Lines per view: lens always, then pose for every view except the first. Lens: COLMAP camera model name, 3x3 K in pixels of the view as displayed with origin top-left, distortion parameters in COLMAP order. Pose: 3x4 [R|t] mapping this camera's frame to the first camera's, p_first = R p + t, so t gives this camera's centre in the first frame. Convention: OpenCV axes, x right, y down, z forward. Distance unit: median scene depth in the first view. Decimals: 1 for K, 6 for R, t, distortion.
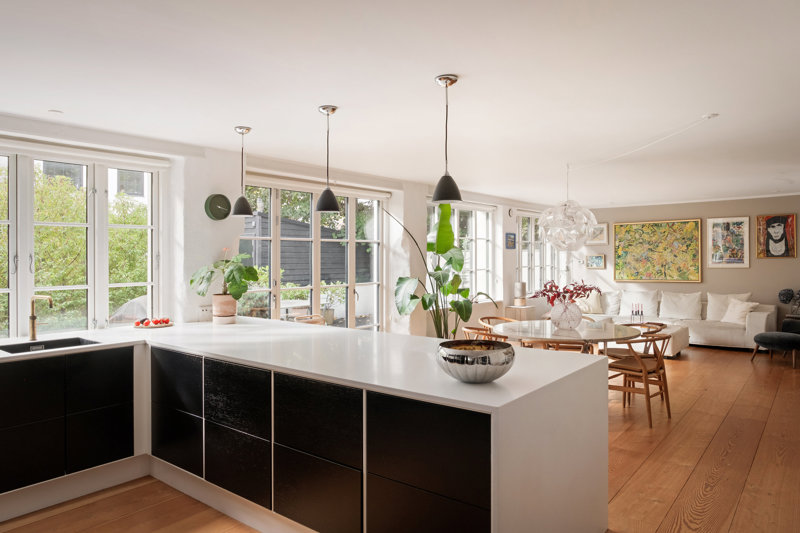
lens RADIAL K [[547.0, 0, 377.4], [0, 547.0, 265.3], [0, 0, 1]] dist [0.041410, 0.000724]
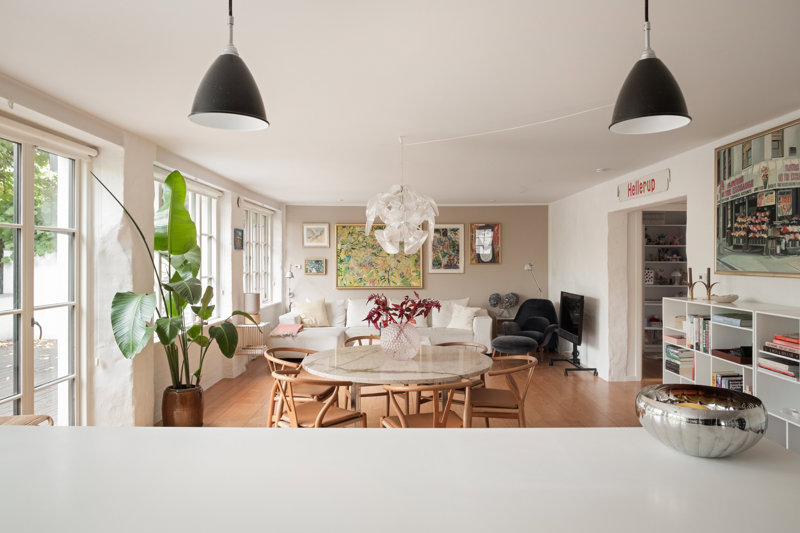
lens RADIAL K [[561.6, 0, 389.2], [0, 561.6, 275.9], [0, 0, 1]] dist [-0.002441, -0.000332]
pose [[0.769816, -0.006721, 0.638231, -0.096645], [-0.001356, 0.999925, 0.012166, -0.003295], [-0.638265, -0.010231, 0.769749, 0.274550]]
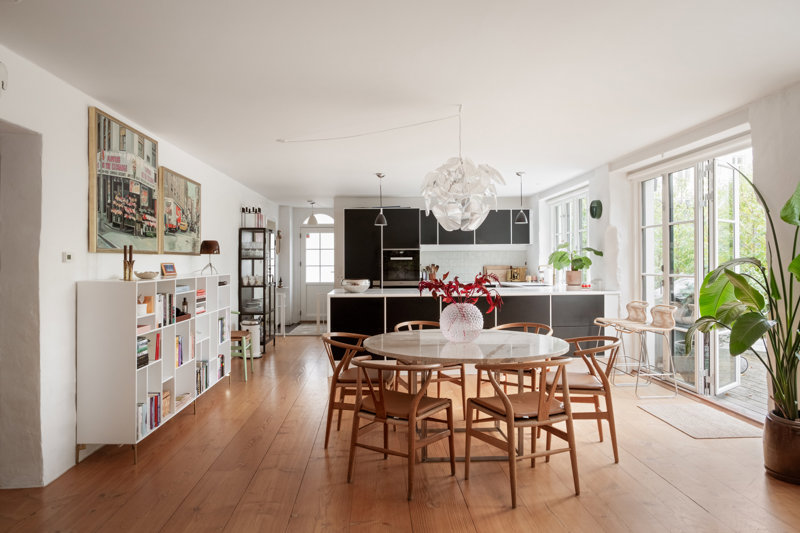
lens RADIAL K [[550.2, 0, 400.0], [0, 550.2, 266.5], [0, 0, 1]] dist [0.000185, 0.000819]
pose [[-0.728267, 0.014024, -0.685150, 0.511041], [-0.003061, 0.999714, 0.023716, 0.000691], [0.685287, 0.019369, -0.728016, 0.890392]]
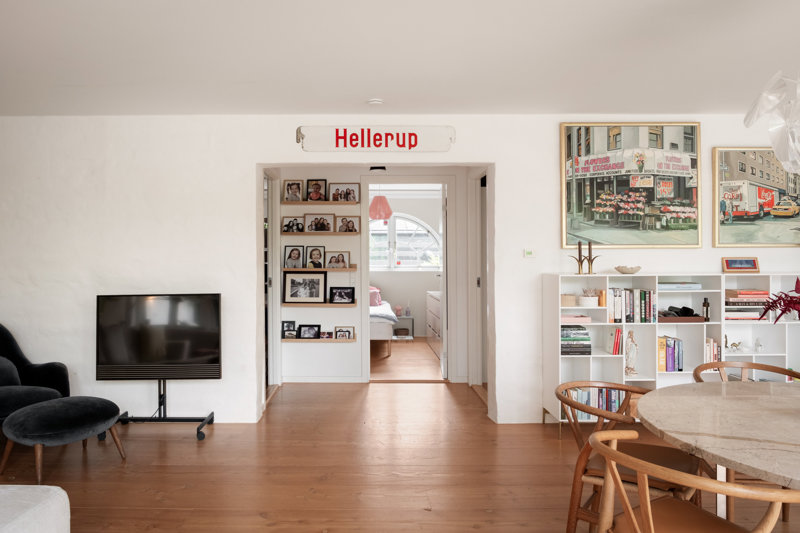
lens RADIAL K [[550.2, 0, 400.0], [0, 550.2, 266.5], [0, 0, 1]] dist [0.000185, 0.000819]
pose [[-0.655765, 0.004593, 0.754951, 0.149799], [0.019632, 0.999747, 0.010970, 0.007622], [-0.754710, 0.022015, -0.655689, 0.853069]]
